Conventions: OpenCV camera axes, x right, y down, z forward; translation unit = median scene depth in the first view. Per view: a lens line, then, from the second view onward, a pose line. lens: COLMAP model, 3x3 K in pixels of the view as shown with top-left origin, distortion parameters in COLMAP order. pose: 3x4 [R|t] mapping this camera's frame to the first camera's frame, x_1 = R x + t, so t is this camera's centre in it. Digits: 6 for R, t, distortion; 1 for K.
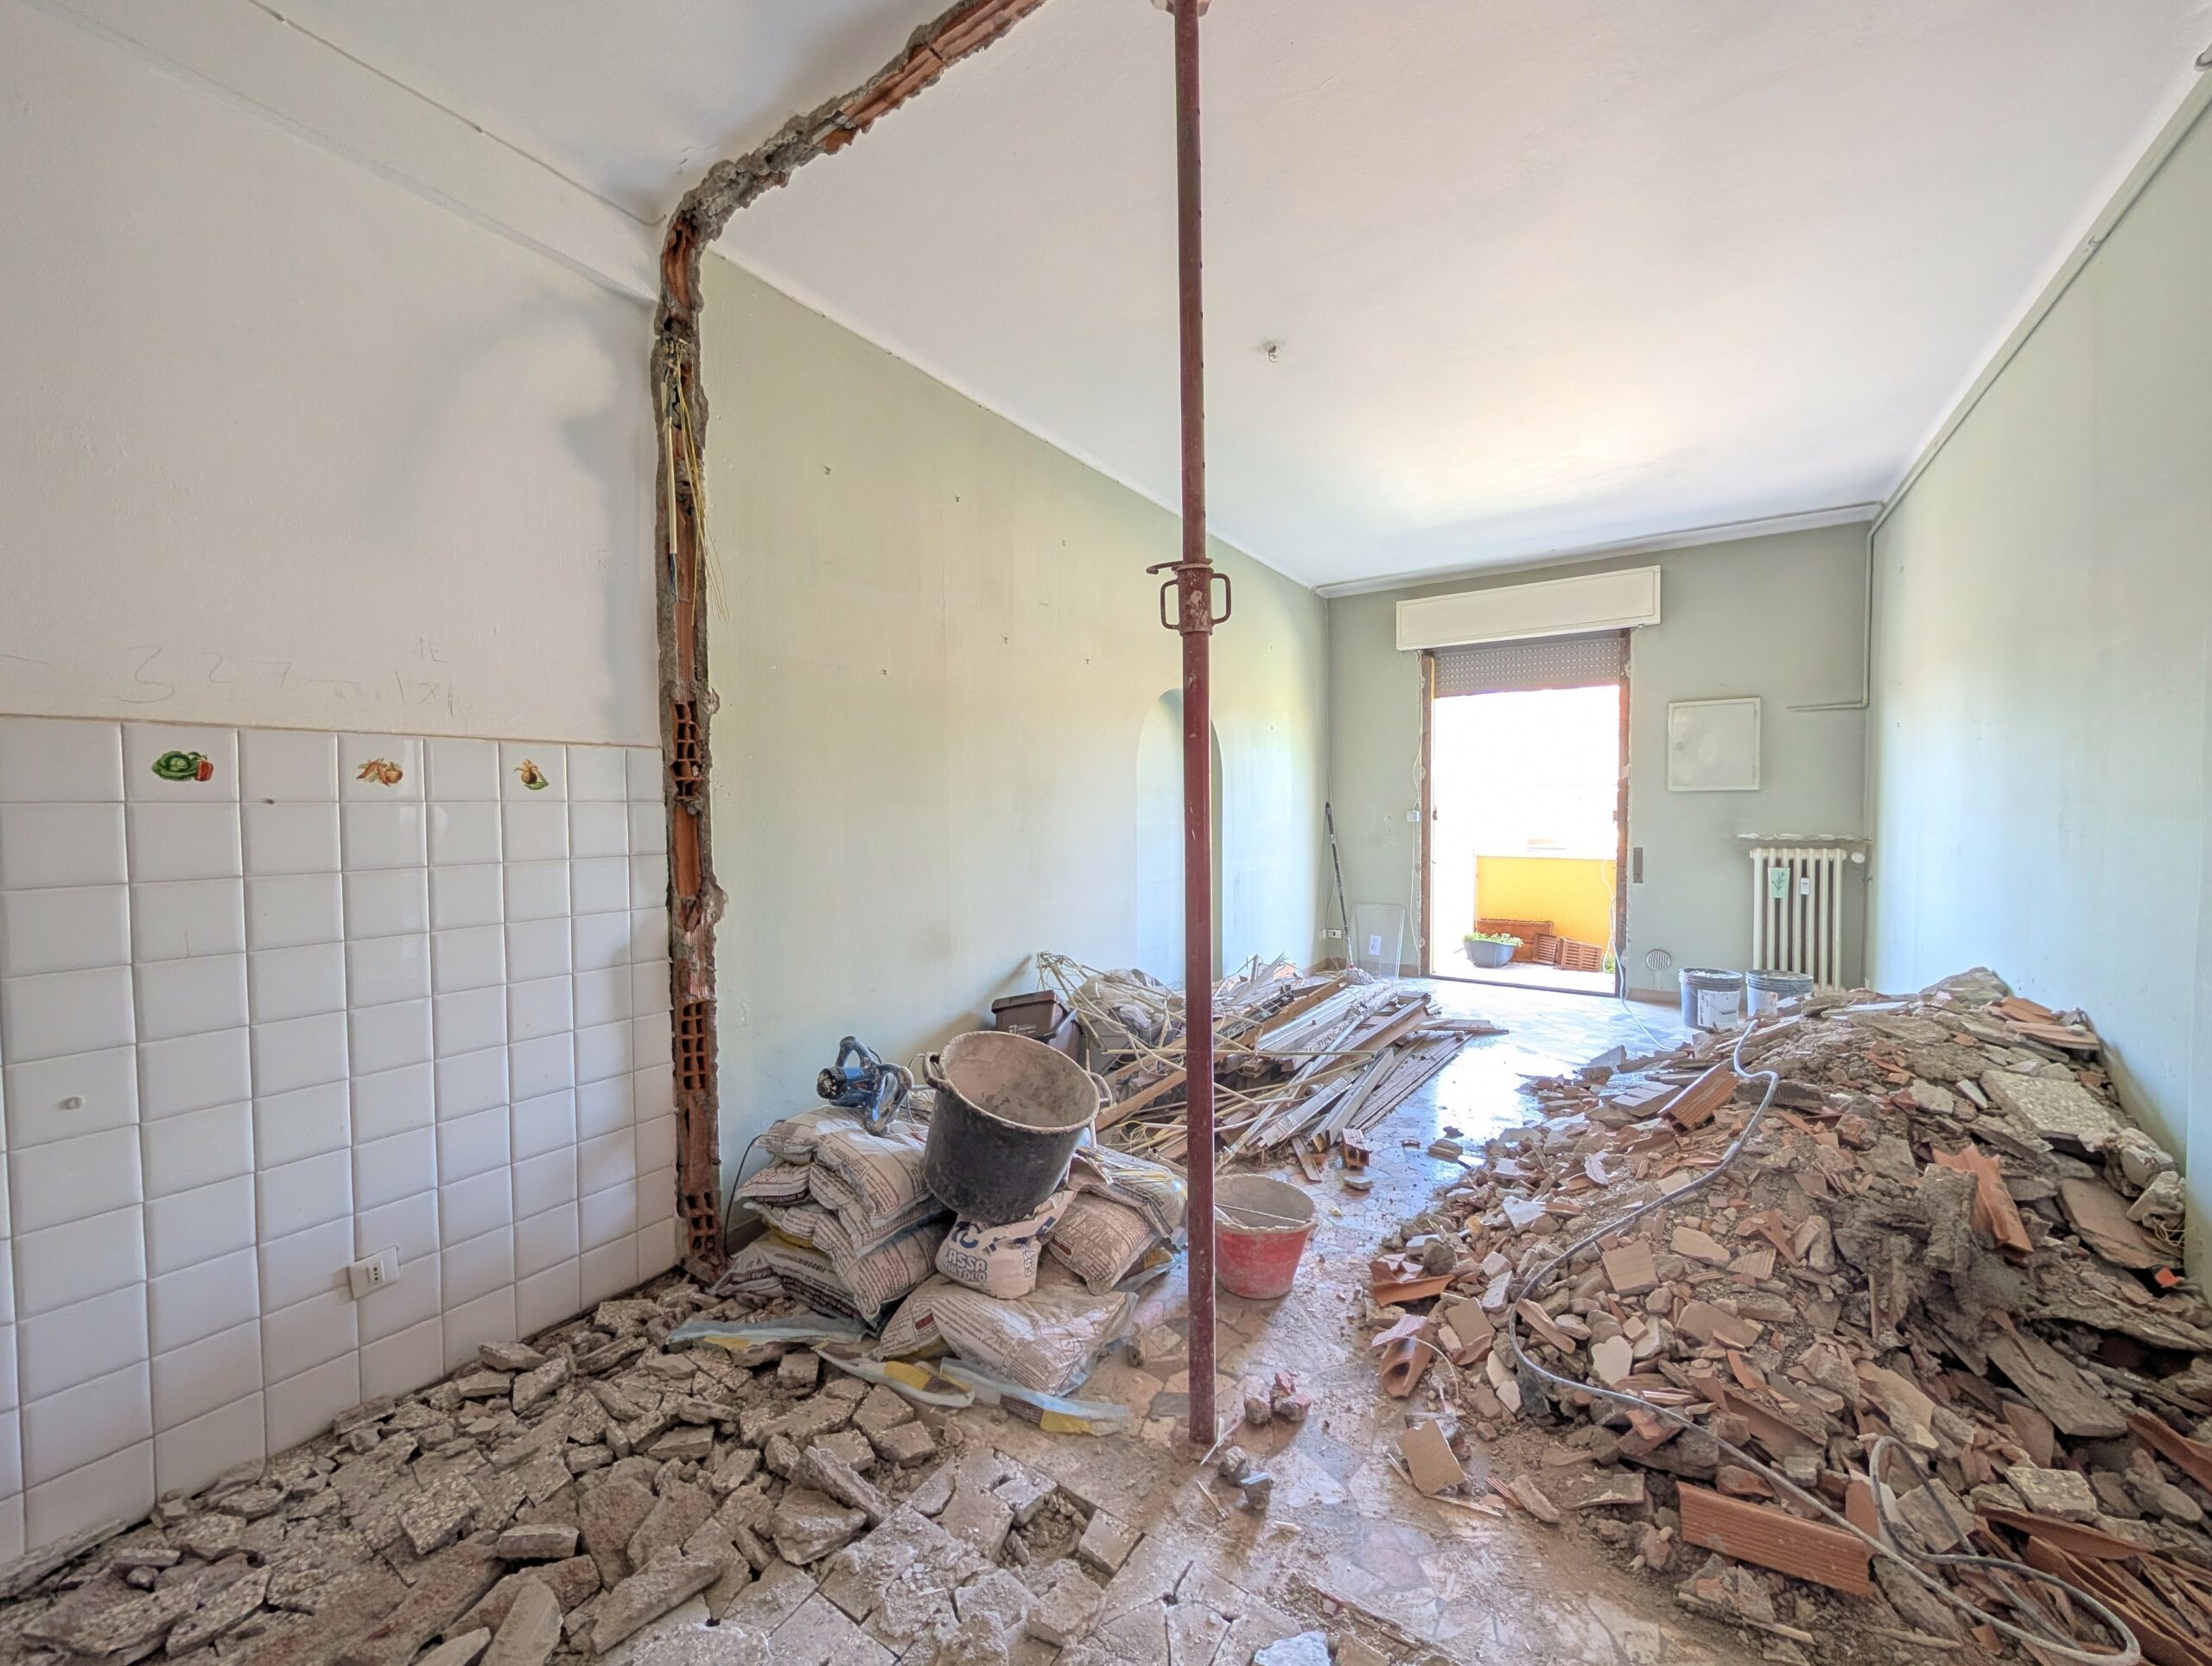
lens RADIAL K [[837.1, 0, 1058.0], [0, 837.1, 832.4], [0, 0, 1]] dist [-0.000128, 0.000306]
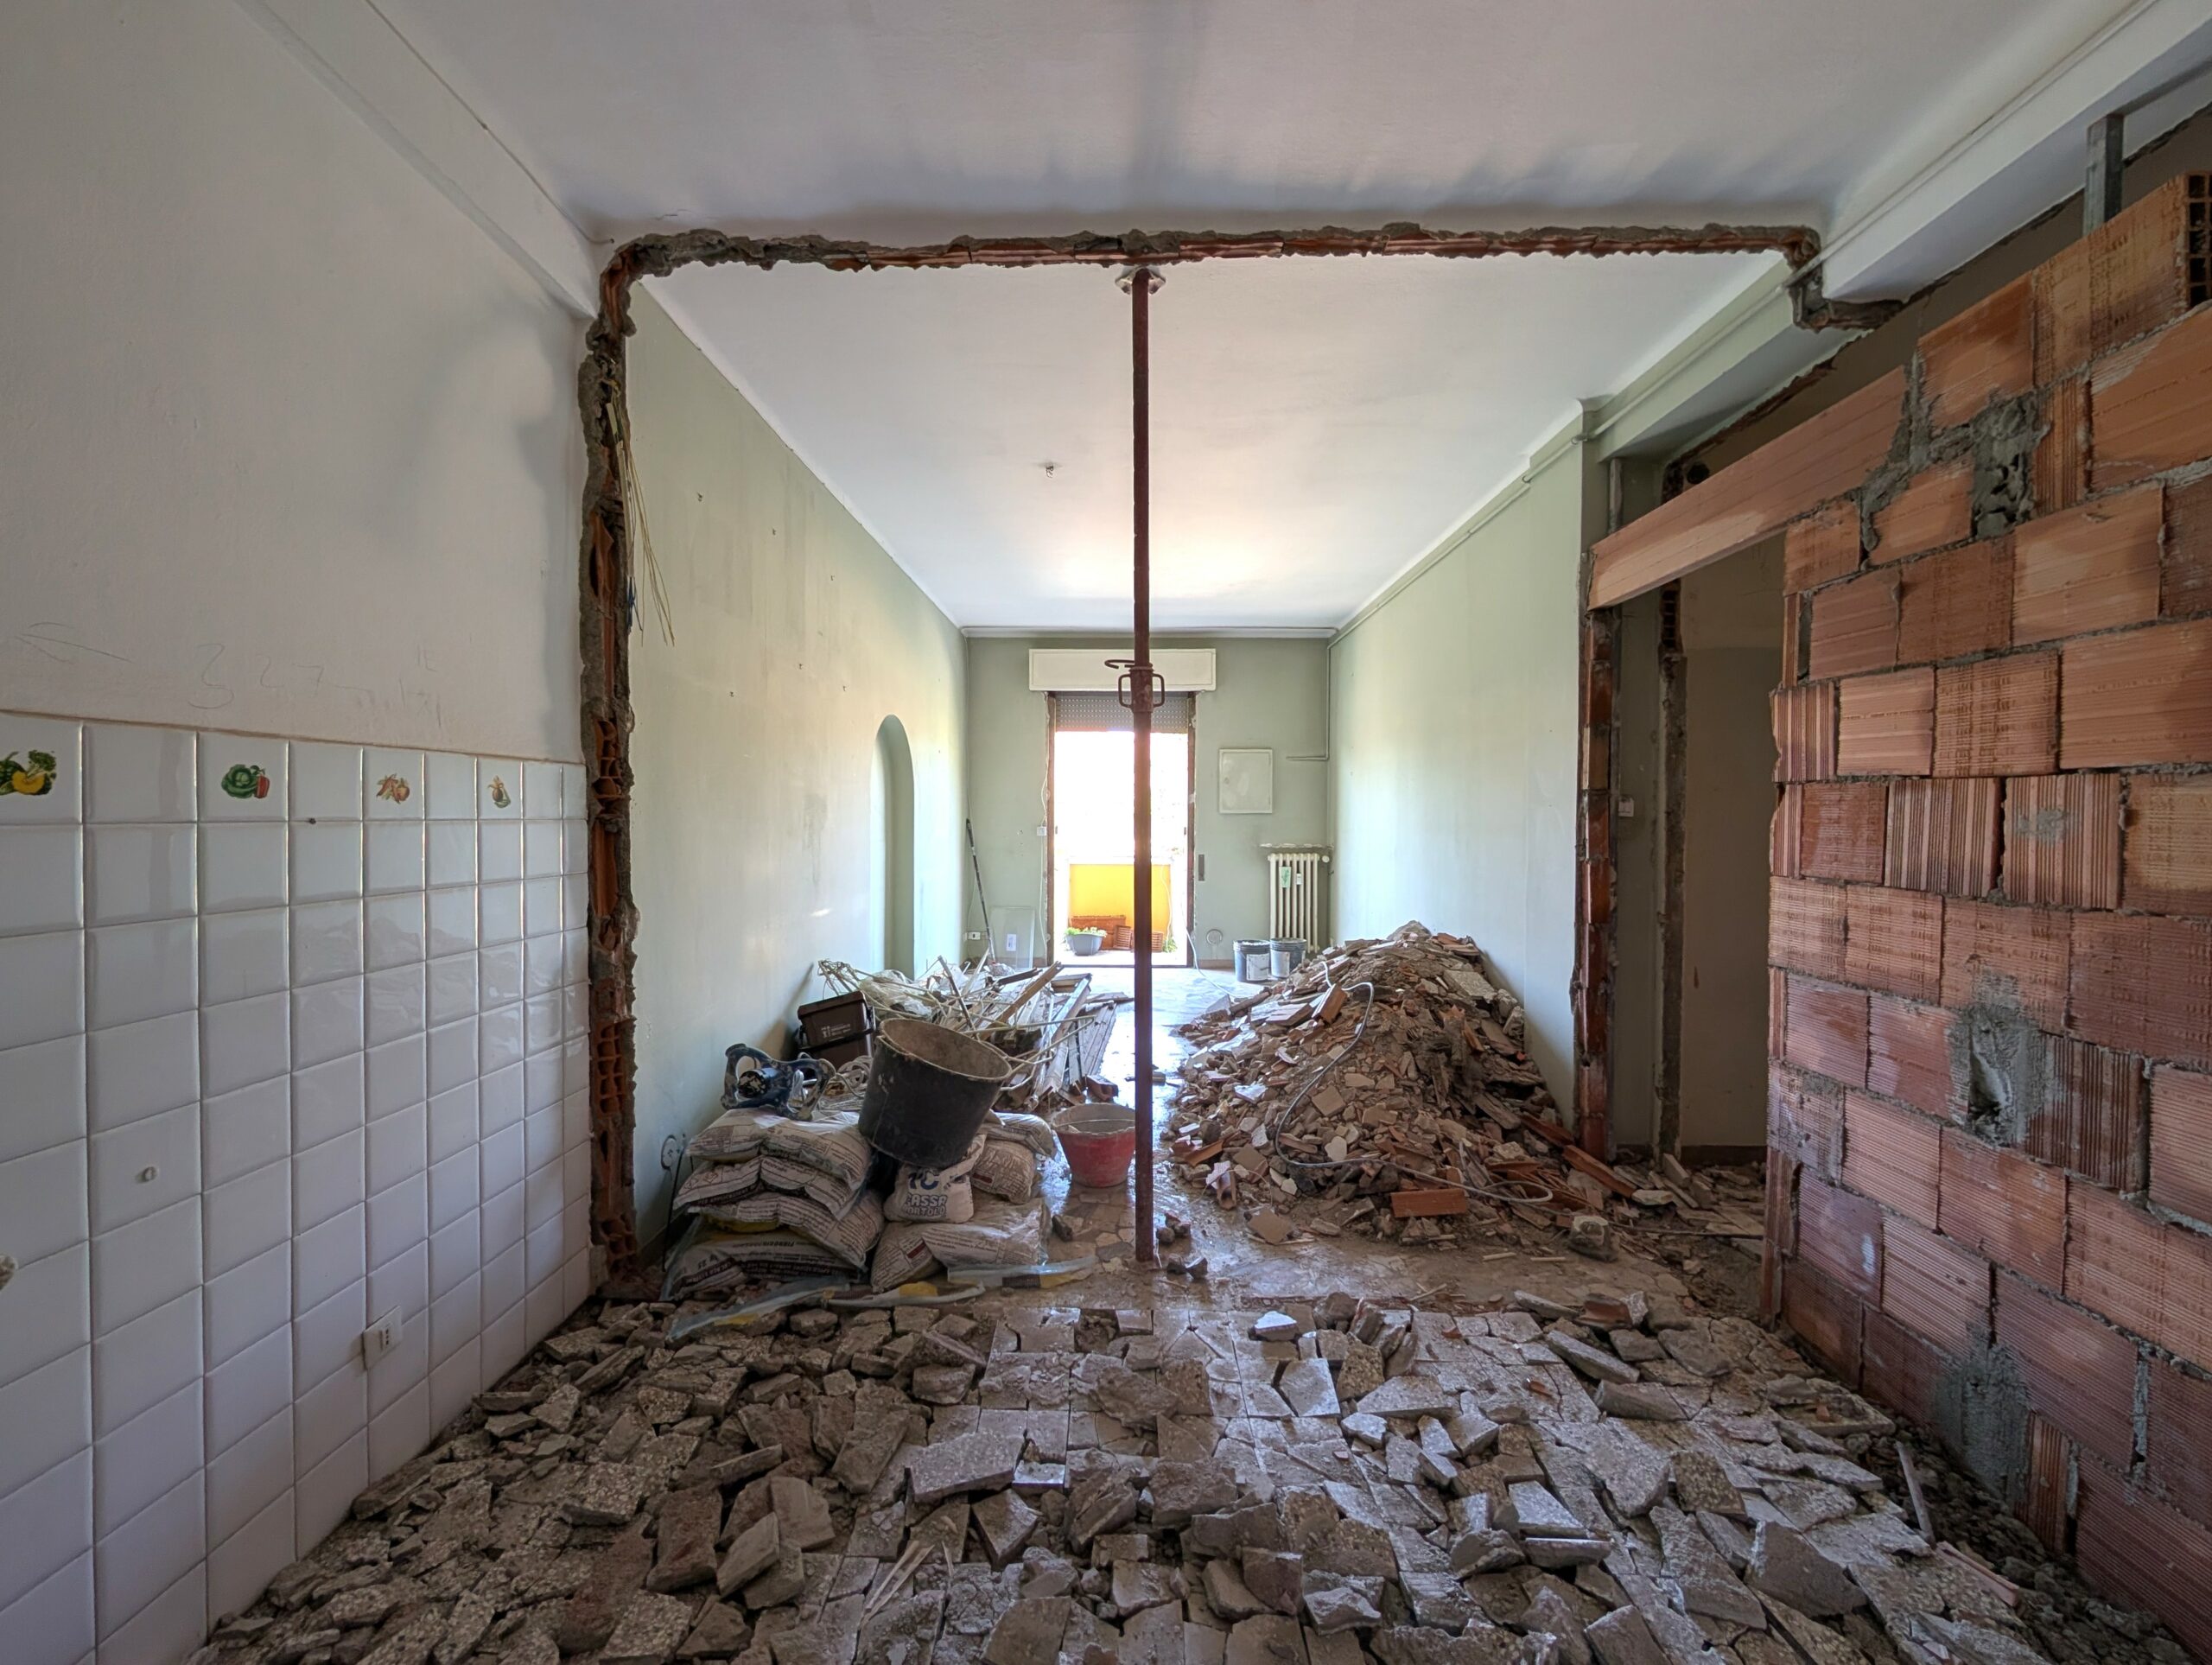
lens RADIAL K [[834.1, 0, 1099.4], [0, 834.1, 833.4], [0, 0, 1]] dist [0.000185, 0.000393]
pose [[0.845596, -0.000906, 0.533823, -0.513709], [0.008725, 0.999888, -0.012125, -0.003762], [-0.533752, 0.014910, 0.845509, -0.155073]]
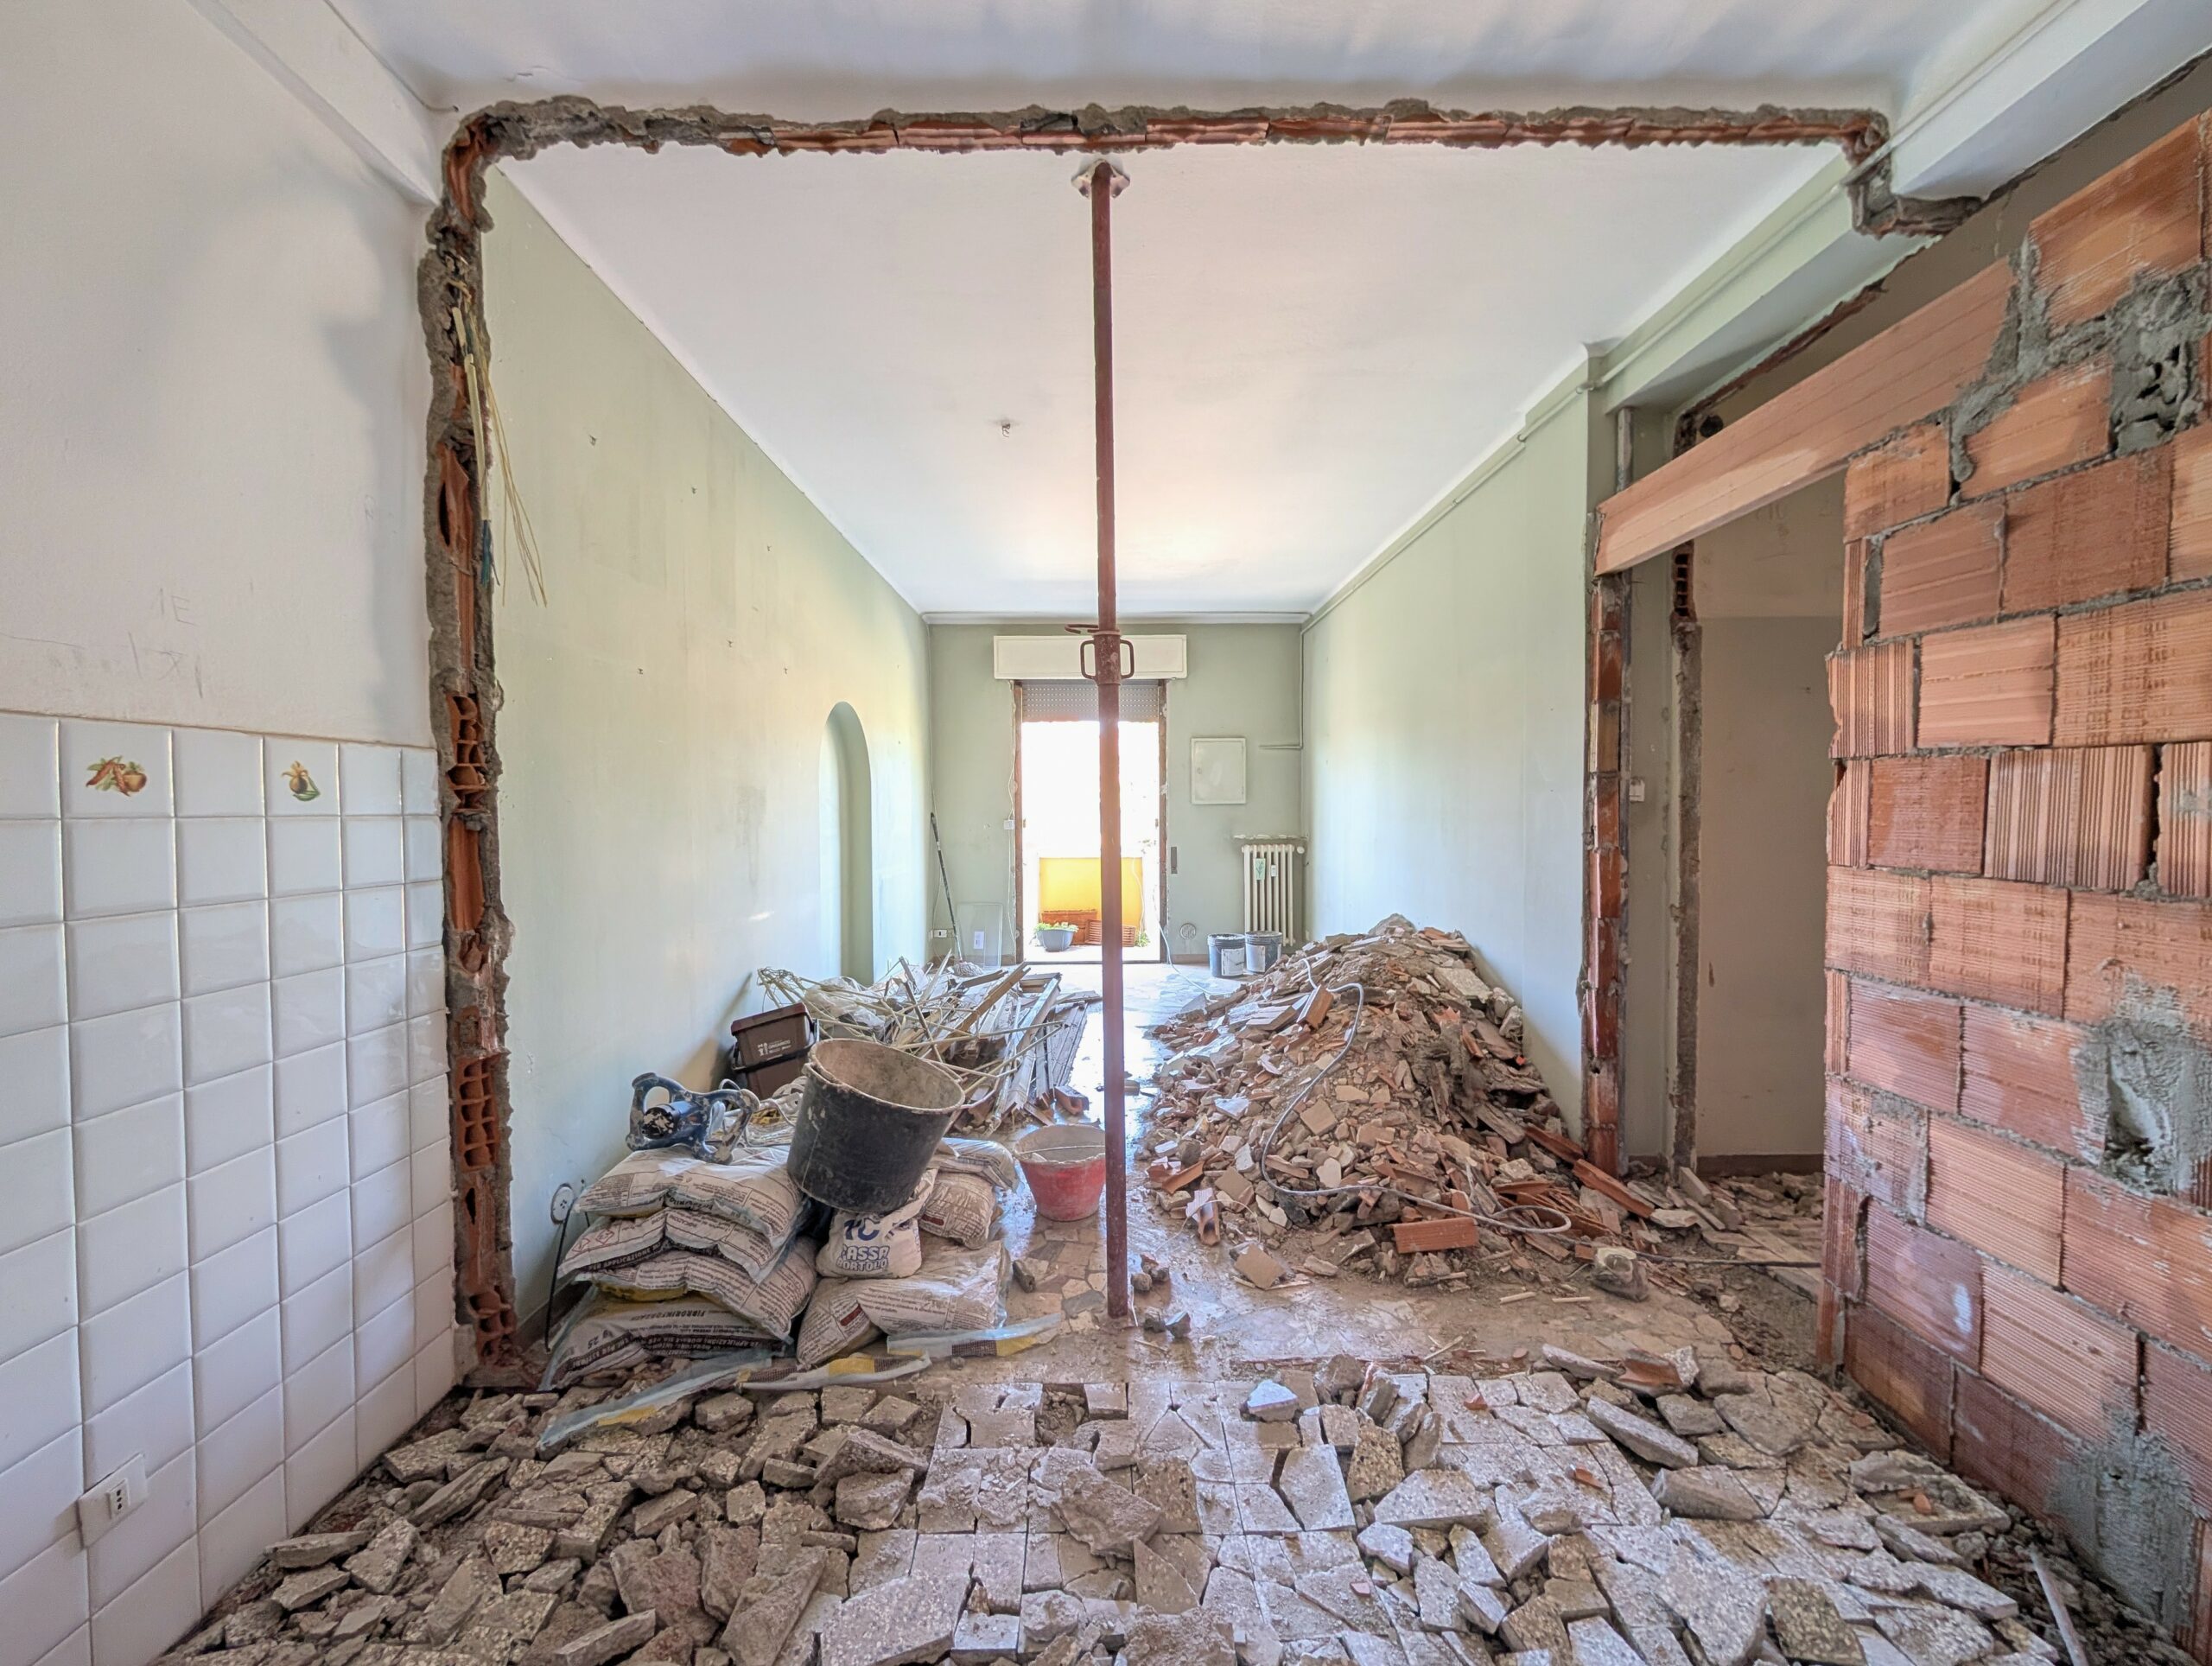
lens RADIAL K [[828.8, 0, 1106.0], [0, 828.8, 833.0], [0, 0, 1]] dist [0.000252, 0.000275]
pose [[0.822483, -0.014578, 0.568603, -0.420162], [0.020146, 0.999791, -0.003508, -0.004142], [-0.568433, 0.014340, 0.822605, -0.030284]]
